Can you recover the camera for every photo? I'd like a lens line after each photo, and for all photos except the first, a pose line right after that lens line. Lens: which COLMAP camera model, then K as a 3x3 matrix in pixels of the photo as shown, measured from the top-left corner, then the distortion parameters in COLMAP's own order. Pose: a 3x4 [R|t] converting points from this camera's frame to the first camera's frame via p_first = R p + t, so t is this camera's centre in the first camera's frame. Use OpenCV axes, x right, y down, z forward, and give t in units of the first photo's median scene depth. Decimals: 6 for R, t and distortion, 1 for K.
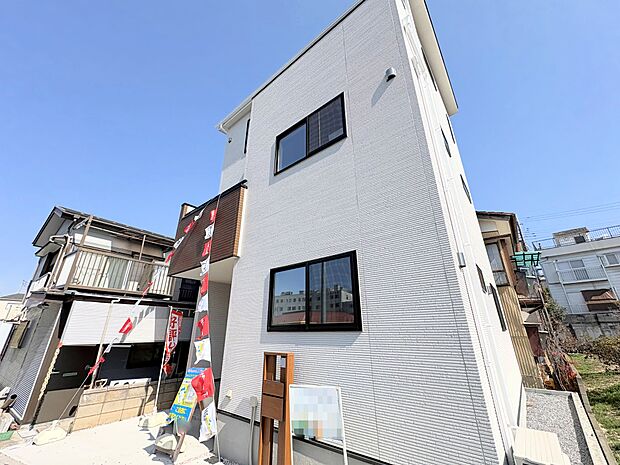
lens RADIAL K [[248.8, 0, 310.0], [0, 248.8, 232.5], [0, 0, 1]] dist [-0.013768, -0.000291]
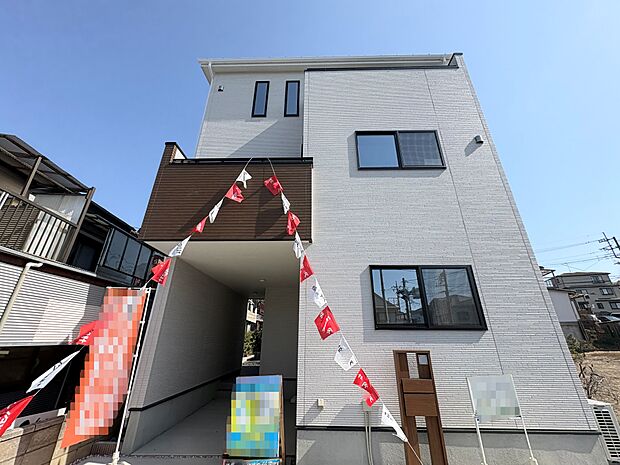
lens RADIAL K [[248.8, 0, 310.0], [0, 248.8, 232.5], [0, 0, 1]] dist [-0.013768, -0.000291]
pose [[0.790146, 0.247424, 0.560759, -1.033699], [-0.237281, 0.967042, -0.092343, 0.190532], [-0.565125, -0.060094, 0.822814, 0.390961]]
